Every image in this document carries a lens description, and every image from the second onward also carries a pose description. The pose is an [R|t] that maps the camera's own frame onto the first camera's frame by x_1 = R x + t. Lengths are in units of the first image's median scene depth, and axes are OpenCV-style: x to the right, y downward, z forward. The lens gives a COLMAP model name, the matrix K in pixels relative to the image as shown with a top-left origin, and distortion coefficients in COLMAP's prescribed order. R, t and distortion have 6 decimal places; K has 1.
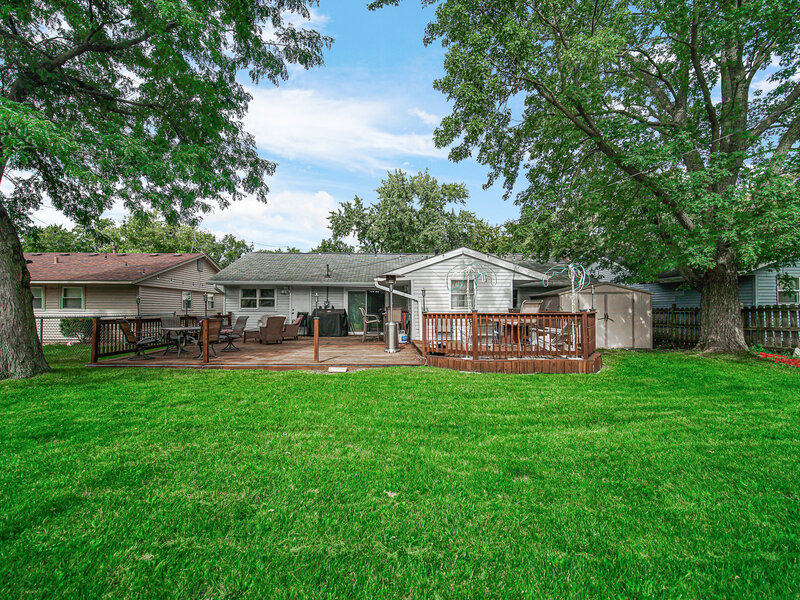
lens RADIAL K [[367.2, 0, 395.1], [0, 367.2, 312.3], [0, 0, 1]] dist [-0.000800, -0.000034]
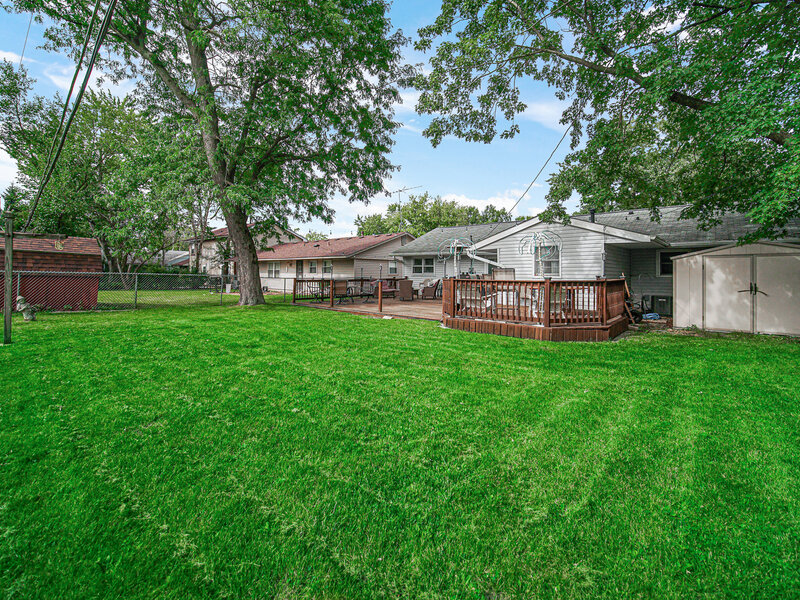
lens RADIAL K [[367.2, 0, 395.1], [0, 367.2, 312.3], [0, 0, 1]] dist [-0.000800, -0.000034]
pose [[0.729640, 0.077335, -0.679444, 0.547441], [-0.012541, 0.994931, 0.099776, -0.004608], [0.683716, -0.064280, 0.726912, -0.009111]]
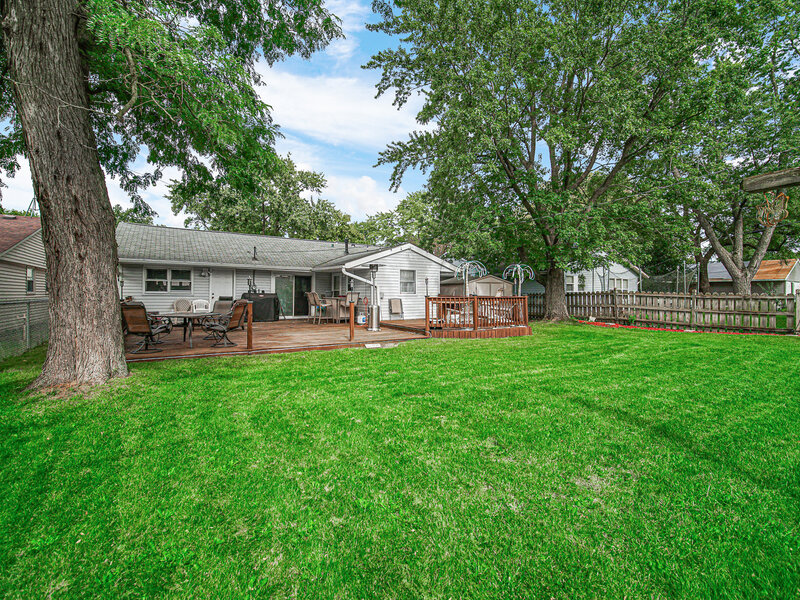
lens RADIAL K [[362.5, 0, 401.2], [0, 362.5, 305.2], [0, 0, 1]] dist [-0.000600, 0.000443]
pose [[0.848380, -0.013623, 0.529212, -0.454049], [0.001153, 0.999714, 0.023887, 0.000100], [-0.529386, -0.019655, 0.848154, -0.011831]]
